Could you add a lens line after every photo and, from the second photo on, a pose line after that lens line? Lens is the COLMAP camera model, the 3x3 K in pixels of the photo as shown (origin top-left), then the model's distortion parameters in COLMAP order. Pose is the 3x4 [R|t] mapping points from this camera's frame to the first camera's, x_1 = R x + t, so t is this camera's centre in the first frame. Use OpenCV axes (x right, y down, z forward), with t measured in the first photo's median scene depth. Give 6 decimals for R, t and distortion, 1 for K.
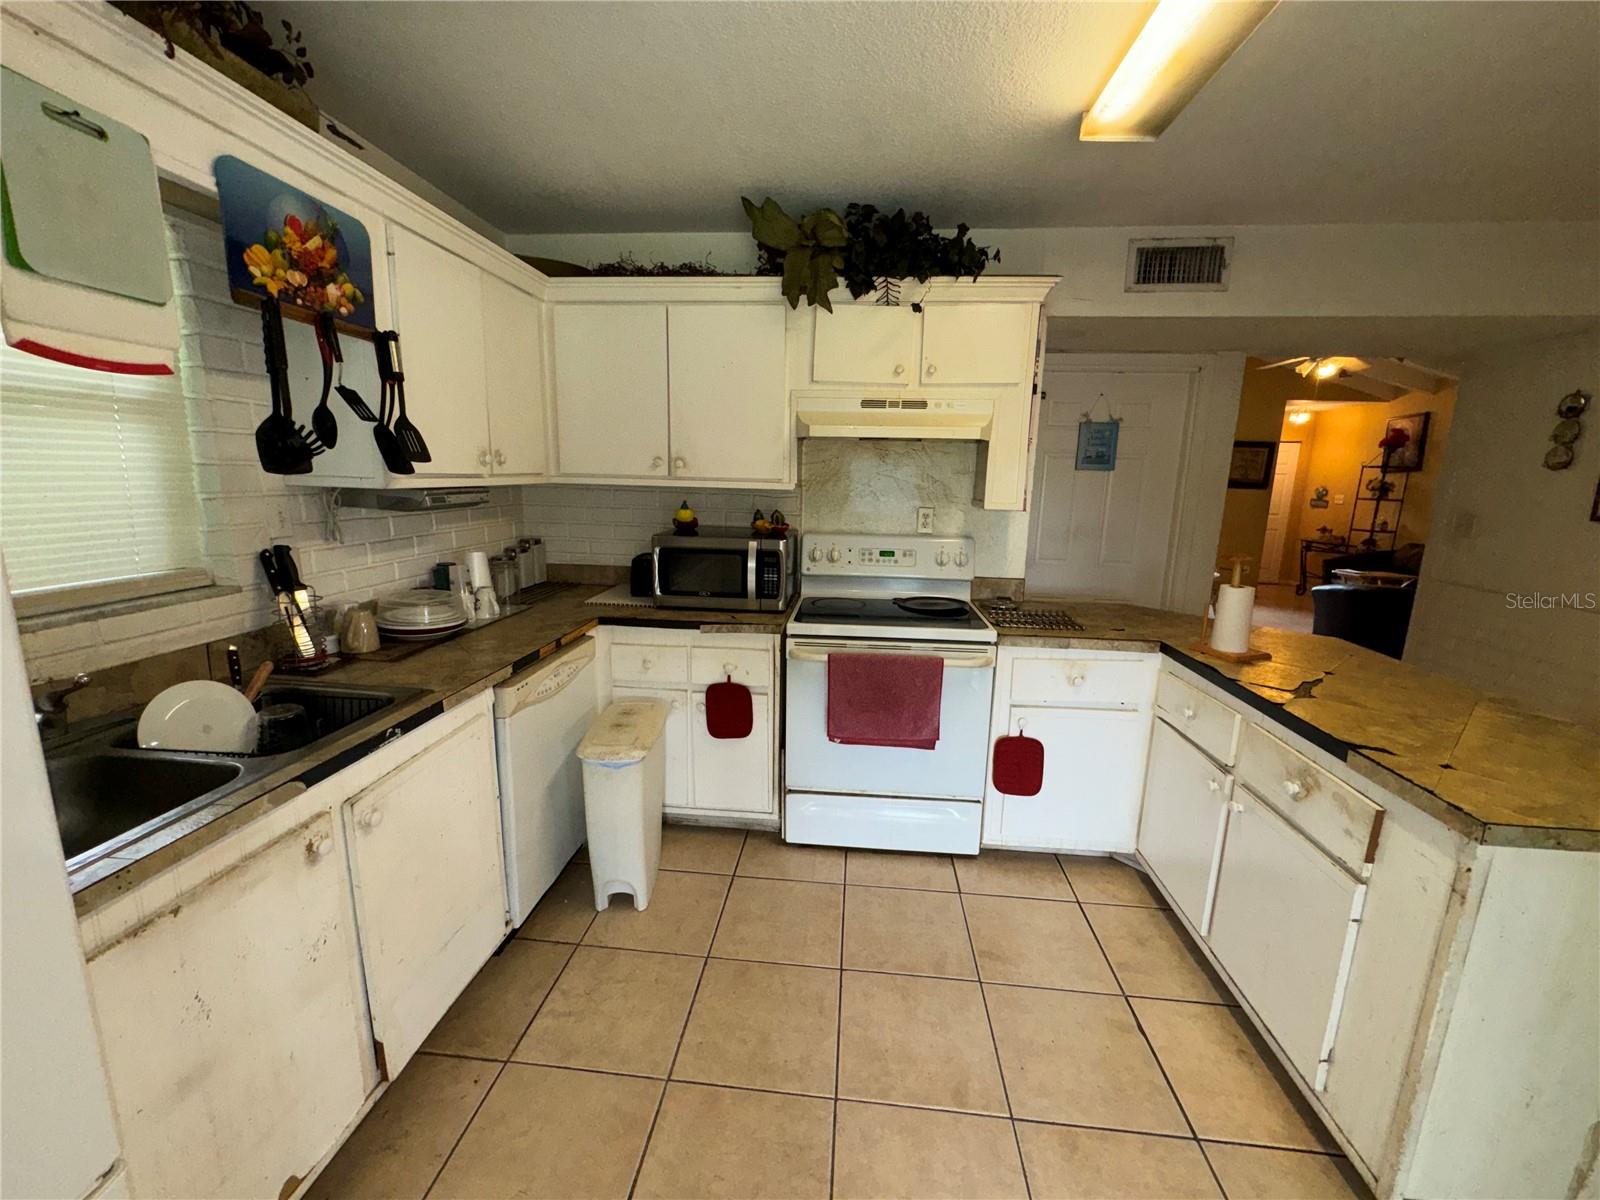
lens RADIAL K [[643.7, 0, 799.3], [0, 643.7, 597.7], [0, 0, 1]] dist [-0.001629, 0.000421]
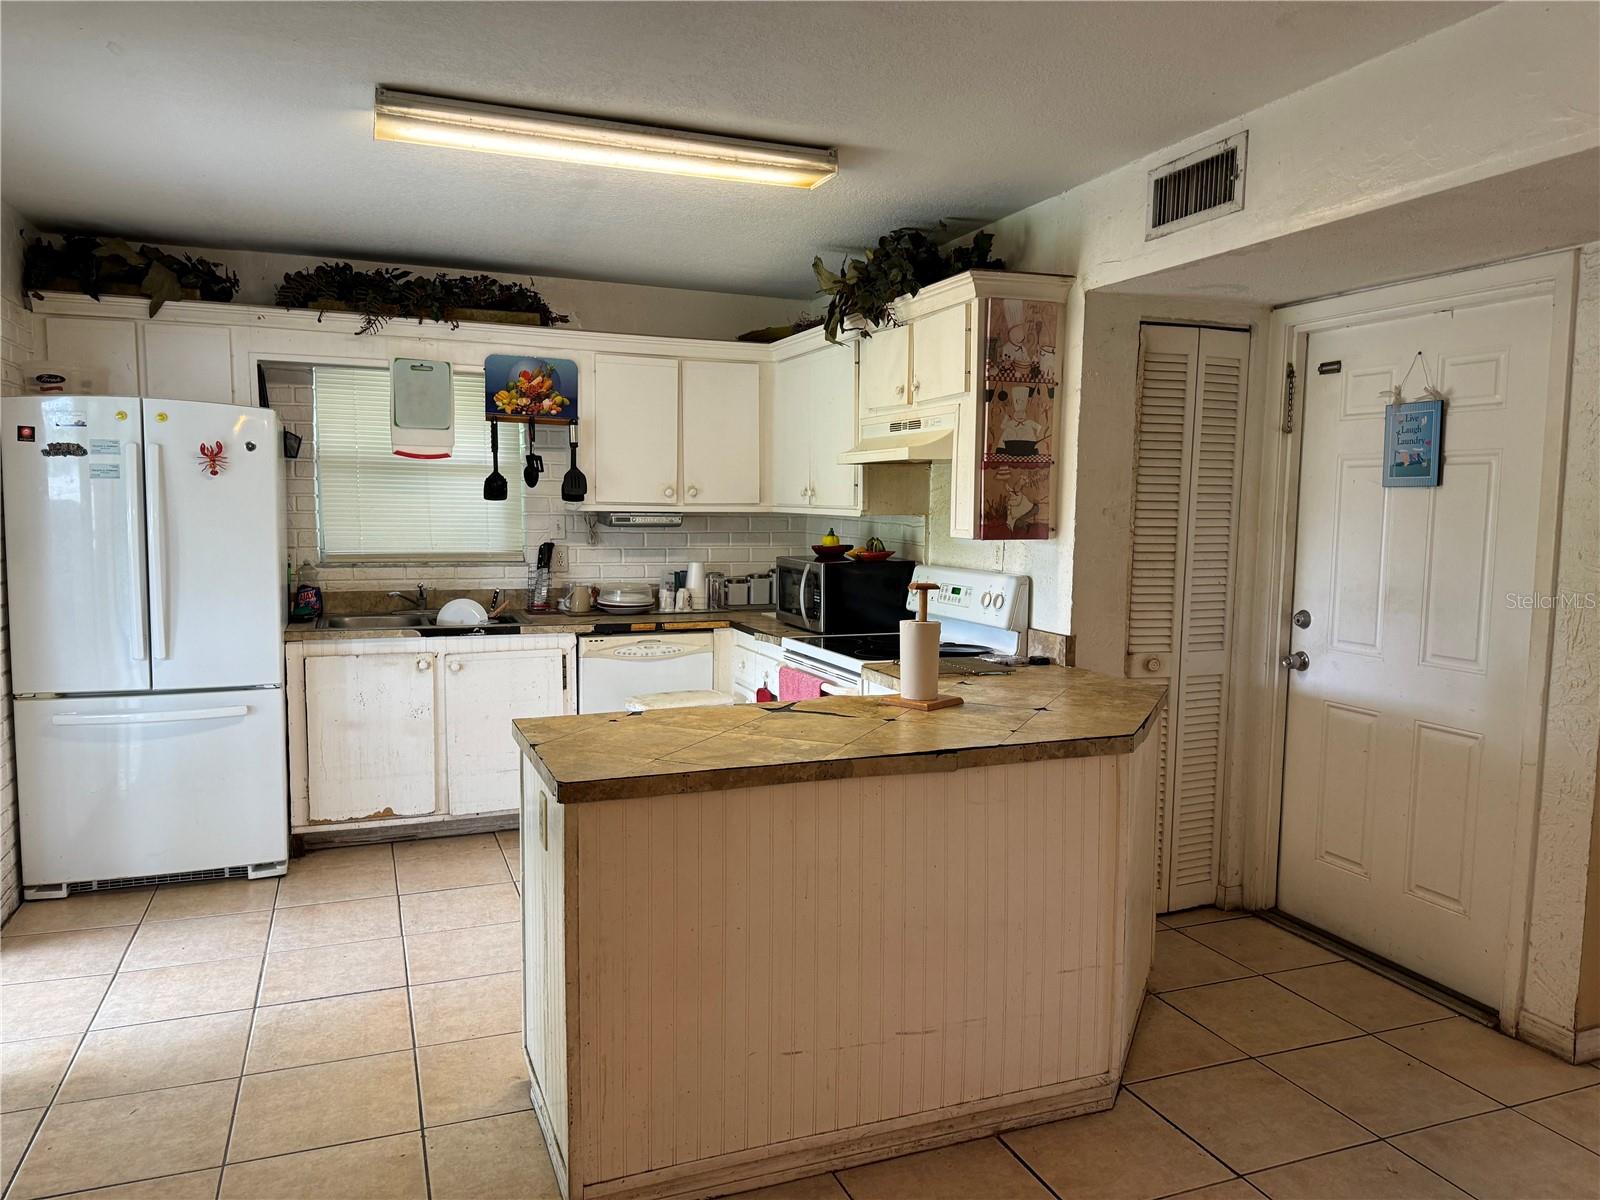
lens RADIAL K [[1124.4, 0, 806.2], [0, 1124.4, 606.1], [0, 0, 1]] dist [0.130440, -0.180469]
pose [[0.455235, 0.066853, -0.887858, 1.685229], [-0.172085, 0.984982, -0.014068, 0.008891], [0.873583, 0.159191, 0.459903, 0.164939]]
